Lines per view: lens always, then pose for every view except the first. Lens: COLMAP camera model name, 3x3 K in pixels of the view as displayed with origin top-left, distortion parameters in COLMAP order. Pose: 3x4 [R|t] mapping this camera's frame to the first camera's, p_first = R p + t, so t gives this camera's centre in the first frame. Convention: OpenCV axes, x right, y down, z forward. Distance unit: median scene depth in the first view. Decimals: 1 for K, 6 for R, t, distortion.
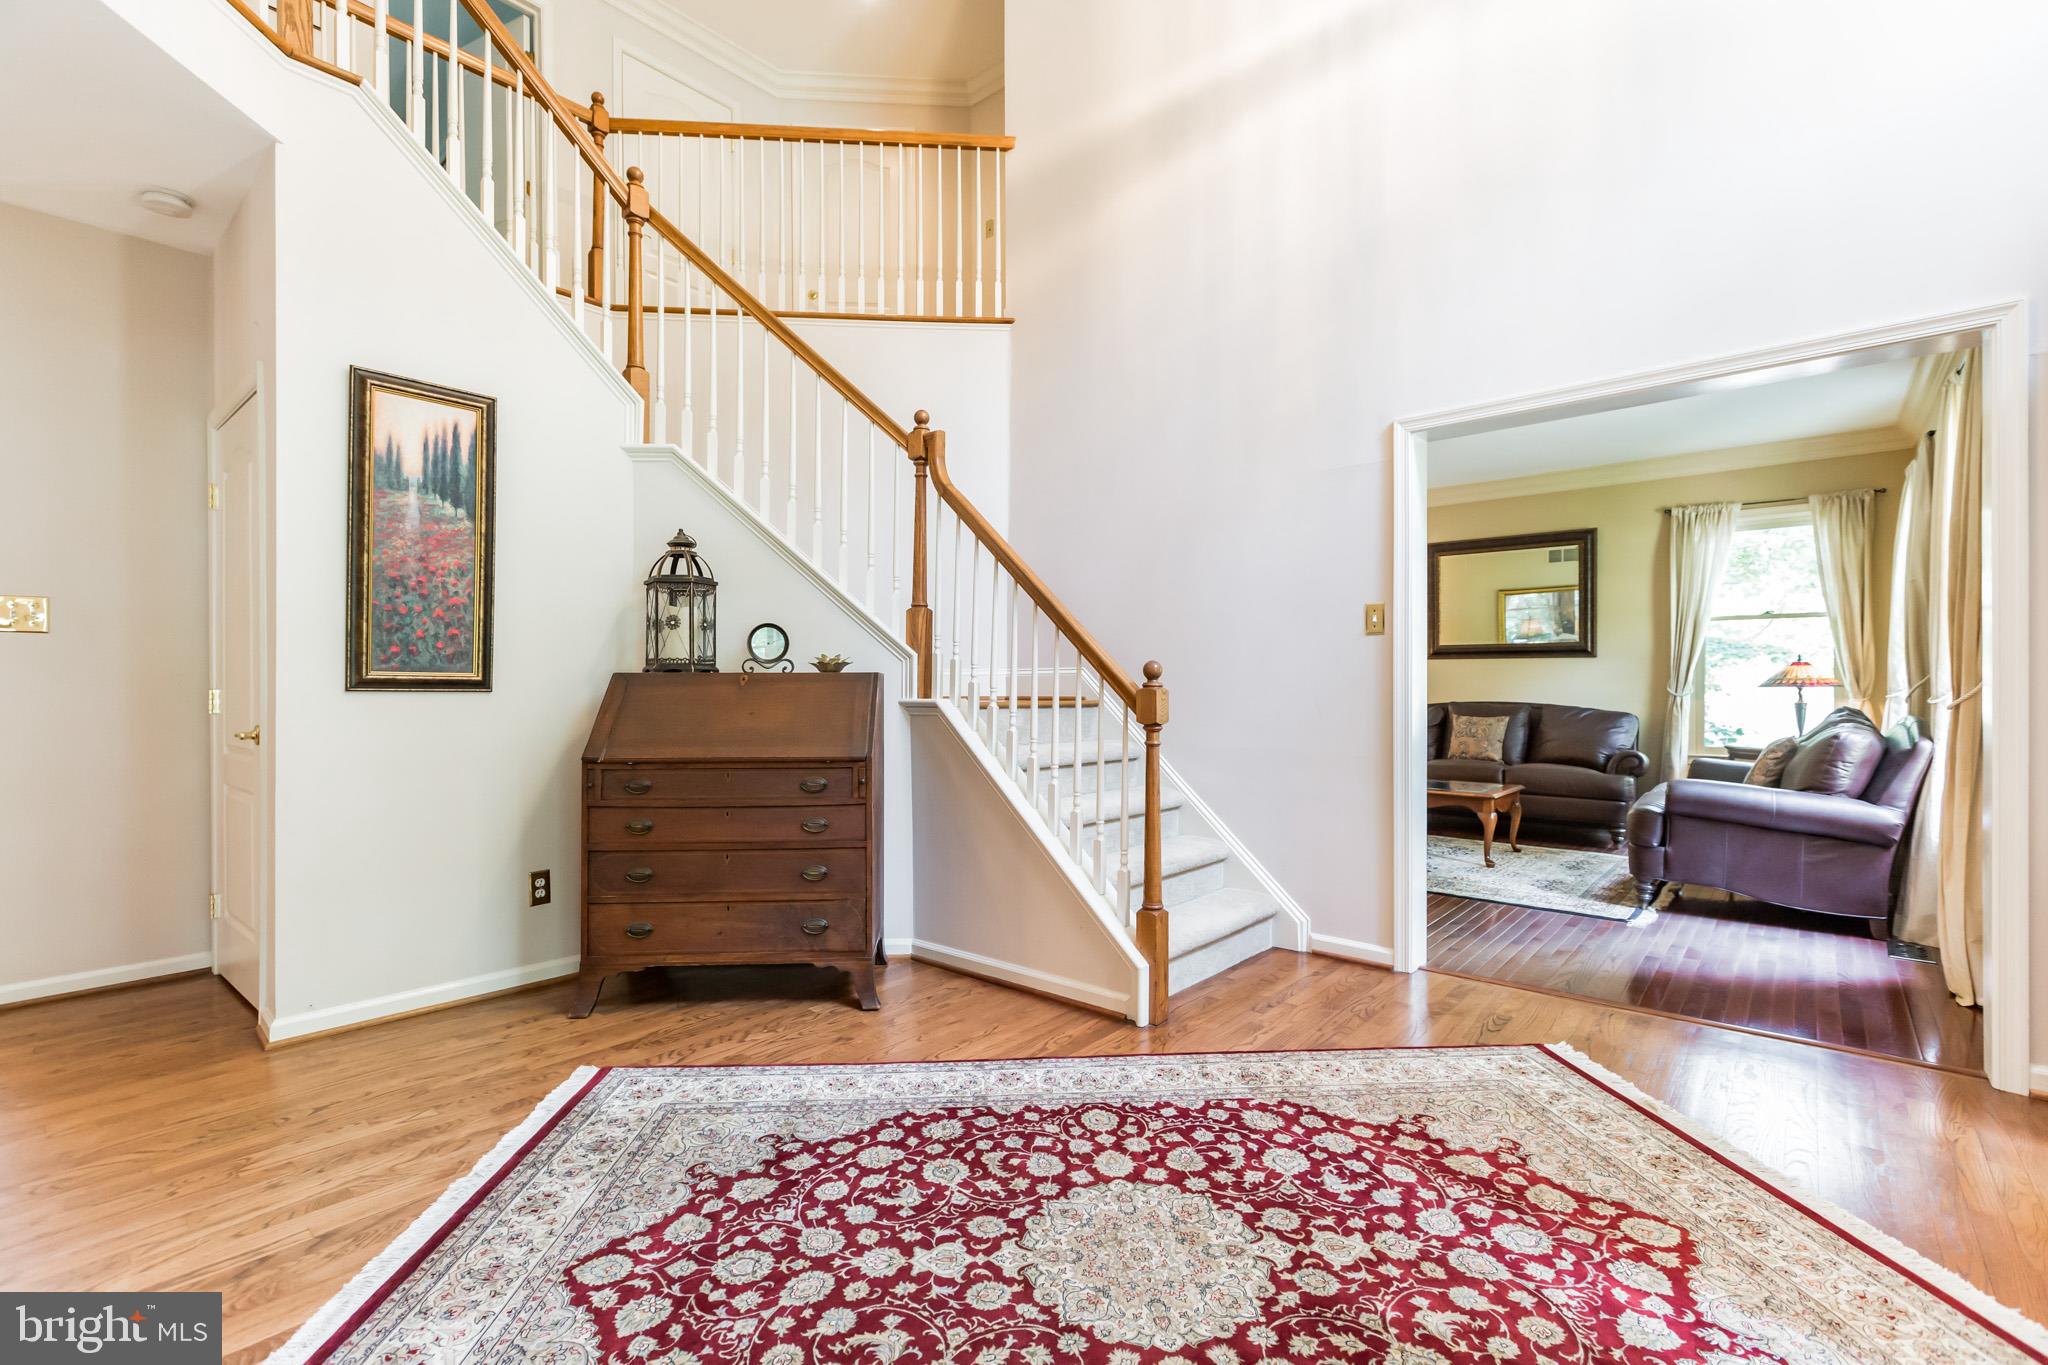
lens RADIAL K [[923.6, 0, 1020.9], [0, 923.6, 687.4], [0, 0, 1]] dist [-0.004589, 0.000470]
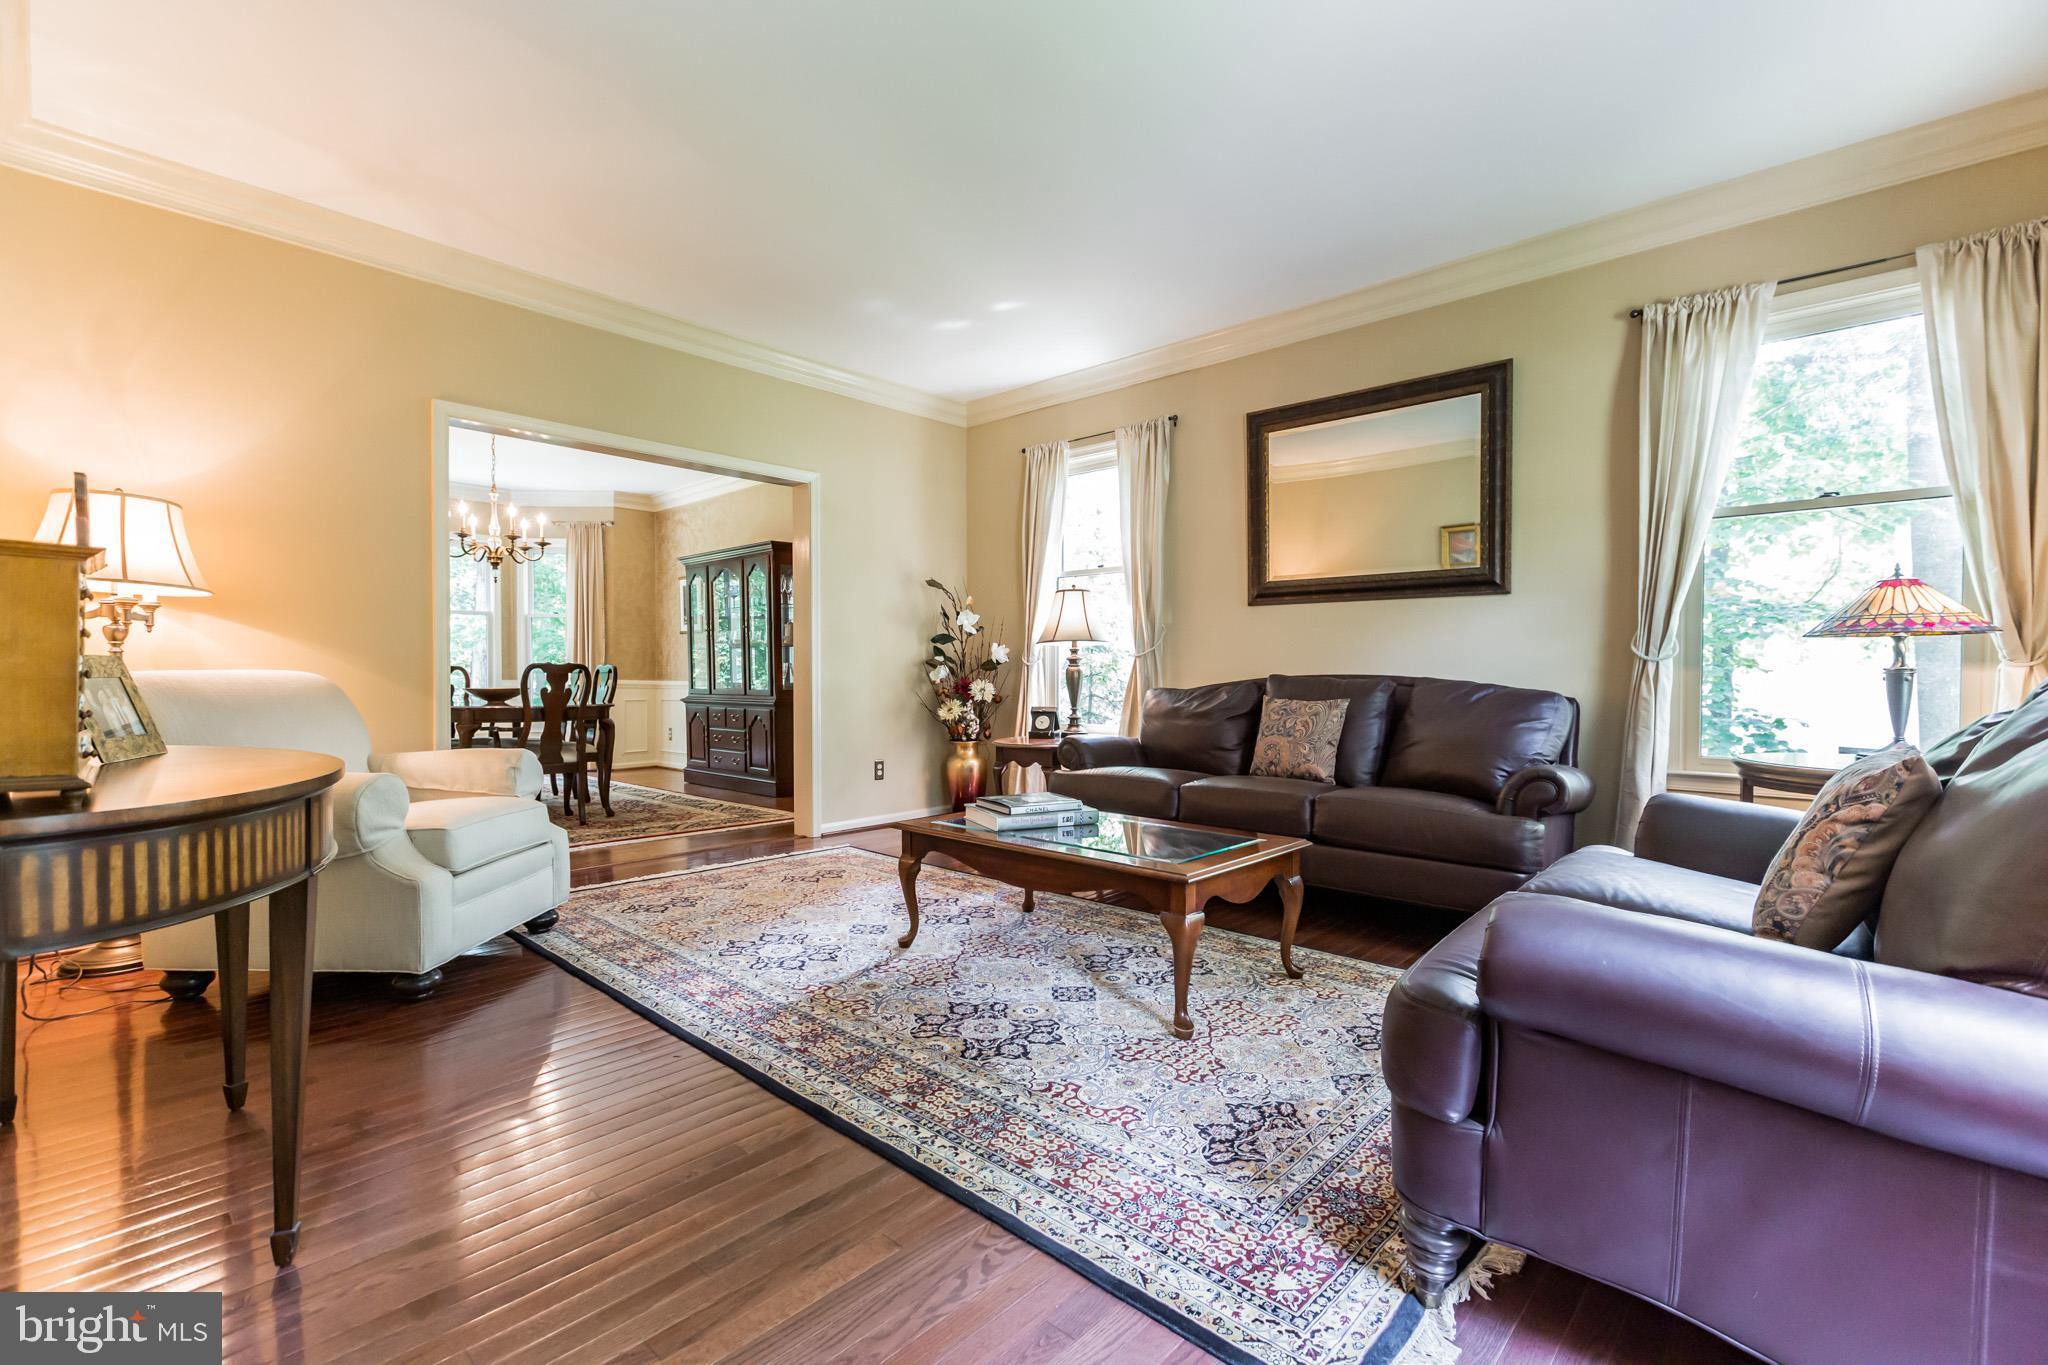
lens RADIAL K [[923.6, 0, 1025.3], [0, 923.6, 688.6], [0, 0, 1]] dist [-0.004589, 0.000470]
pose [[0.999667, 0.001105, -0.025764, 0.365220], [-0.000777, 0.999918, 0.012744, 0.018830], [0.025776, -0.012719, 0.999587, 0.459008]]
